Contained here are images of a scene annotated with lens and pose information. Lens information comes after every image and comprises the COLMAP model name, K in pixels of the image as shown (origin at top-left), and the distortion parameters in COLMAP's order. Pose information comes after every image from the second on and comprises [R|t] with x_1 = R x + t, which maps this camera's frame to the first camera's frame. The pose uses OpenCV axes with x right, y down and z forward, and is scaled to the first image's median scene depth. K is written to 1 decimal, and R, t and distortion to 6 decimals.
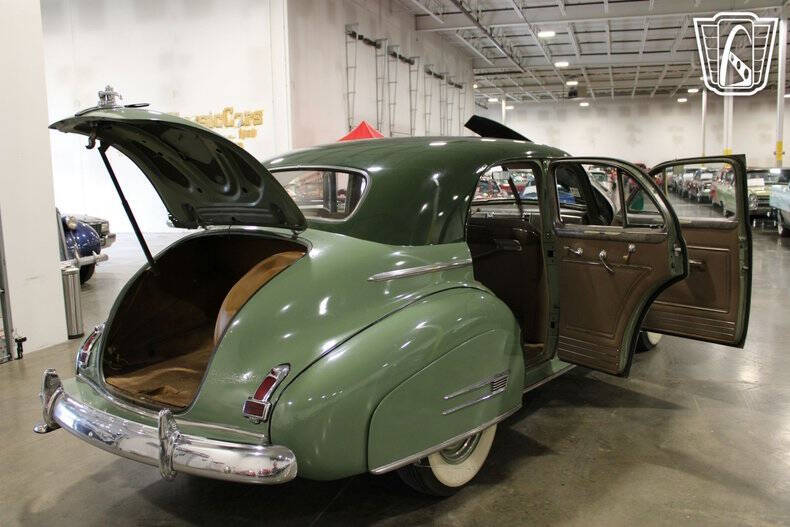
lens RADIAL K [[706.6, 0, 400.0], [0, 706.6, 261.5], [0, 0, 1]] dist [-0.140385, 0.128130]
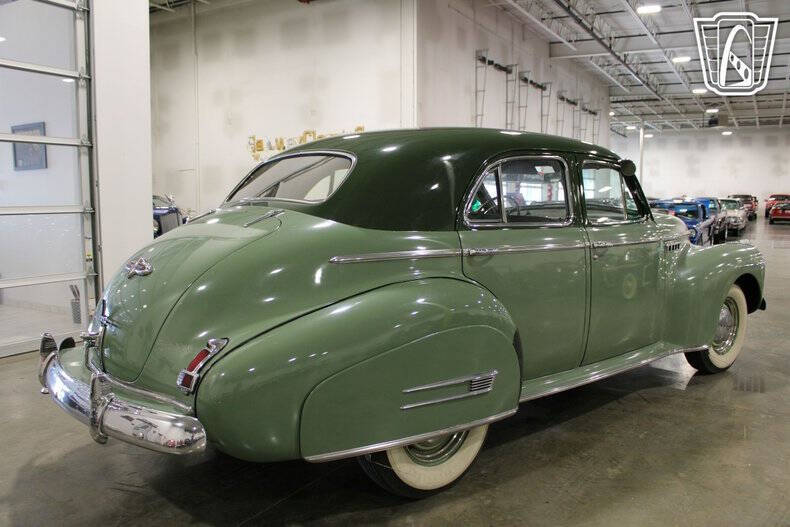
lens RADIAL K [[671.0, 0, 395.0], [0, 671.0, 263.5], [0, 0, 1]] dist [-0.166739, 0.165982]
pose [[0.975176, 0.047401, -0.216300, 0.032350], [-0.053026, 0.998387, -0.020273, 0.005750], [0.214990, 0.031239, 0.976116, 0.017031]]
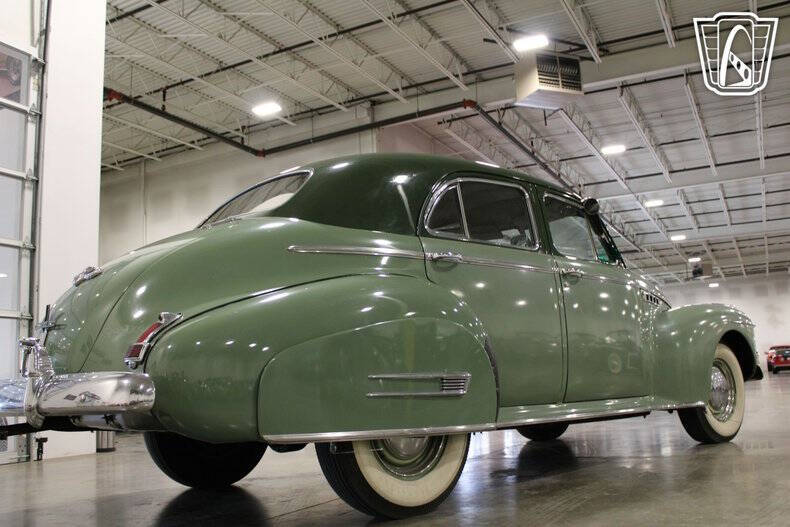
lens RADIAL K [[736.8, 0, 397.8], [0, 736.8, 257.6], [0, 0, 1]] dist [-0.135858, 0.143167]
pose [[0.984247, -0.050518, -0.169425, 0.035624], [-0.000562, 0.957408, -0.288739, 0.043007], [0.176795, 0.284286, 0.942298, 0.014179]]
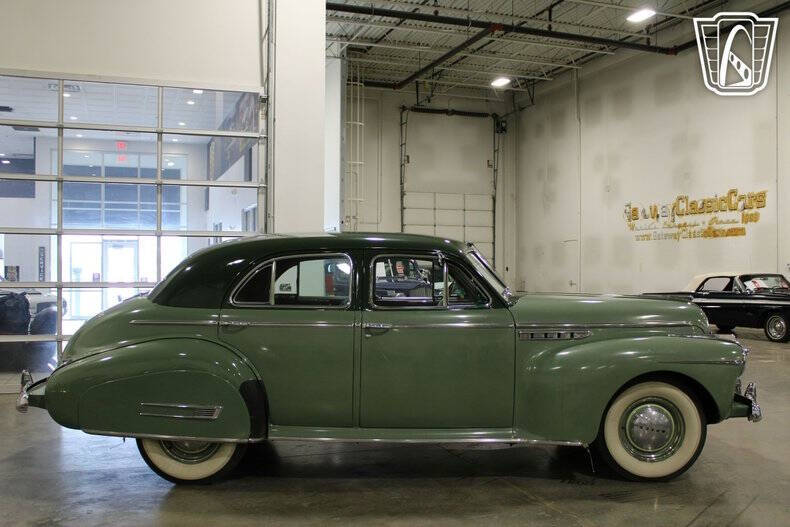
lens RADIAL K [[775.5, 0, 395.0], [0, 775.5, 263.5], [0, 0, 1]] dist [-0.155965, 0.203896]
pose [[0.609181, 0.026148, -0.792600, 0.232774], [-0.119527, 0.991066, -0.059171, -0.010686], [0.783972, 0.130782, 0.606864, 0.052389]]
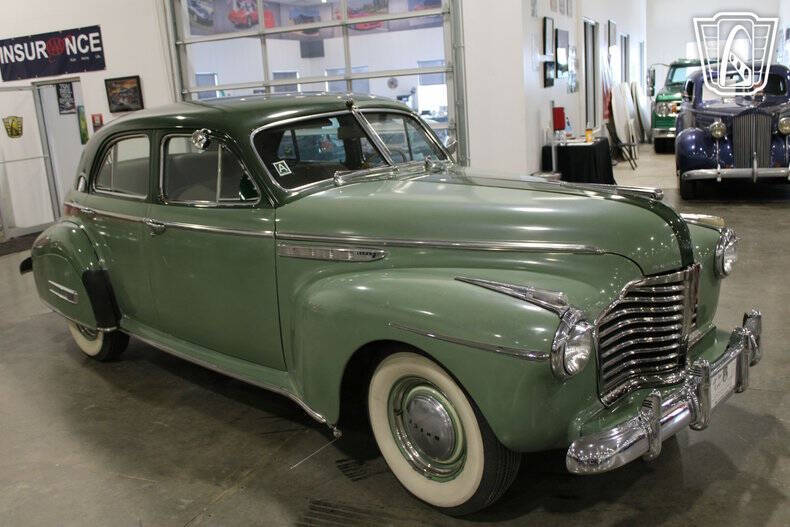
lens RADIAL K [[736.8, 0, 397.8], [0, 736.8, 257.6], [0, 0, 1]] dist [-0.135858, 0.143167]
pose [[-0.103210, 0.261374, -0.959704, 0.217587], [-0.054001, 0.961961, 0.267796, -0.048962], [0.993193, 0.079464, -0.085169, 0.267171]]
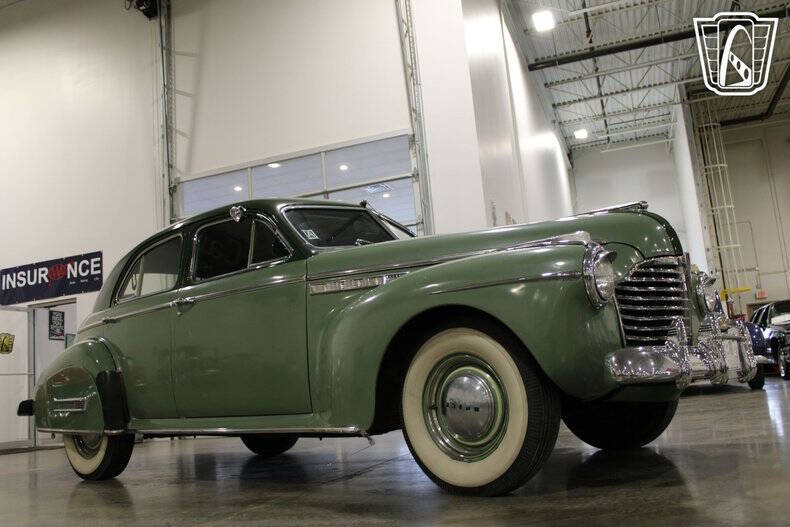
lens RADIAL K [[706.6, 0, 400.0], [0, 706.6, 261.5], [0, 0, 1]] dist [-0.140385, 0.128130]
pose [[-0.031904, -0.145881, -0.988788, 0.231931], [-0.040950, 0.988651, -0.144539, 0.009031], [0.998652, 0.035879, -0.037515, 0.255313]]
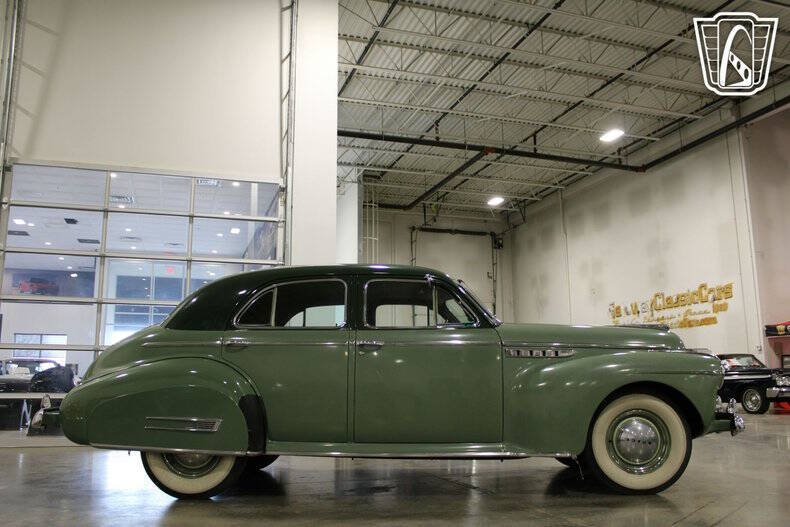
lens RADIAL K [[671.0, 0, 395.0], [0, 671.0, 263.5], [0, 0, 1]] dist [-0.166739, 0.165982]
pose [[0.588595, -0.121757, -0.799207, 0.223392], [-0.109160, 0.967570, -0.227800, 0.017591], [0.801025, 0.221323, 0.556215, 0.074028]]
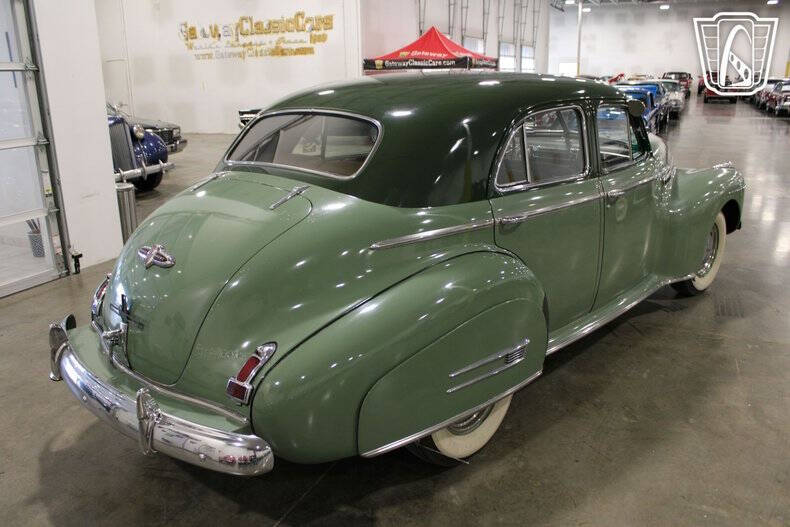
lens RADIAL K [[671.0, 0, 395.0], [0, 671.0, 263.5], [0, 0, 1]] dist [-0.166739, 0.165982]
pose [[0.992840, 0.045785, -0.110333, 0.011327], [-0.027815, 0.986852, 0.159215, -0.012670], [0.116172, -0.155006, 0.981059, 0.019644]]
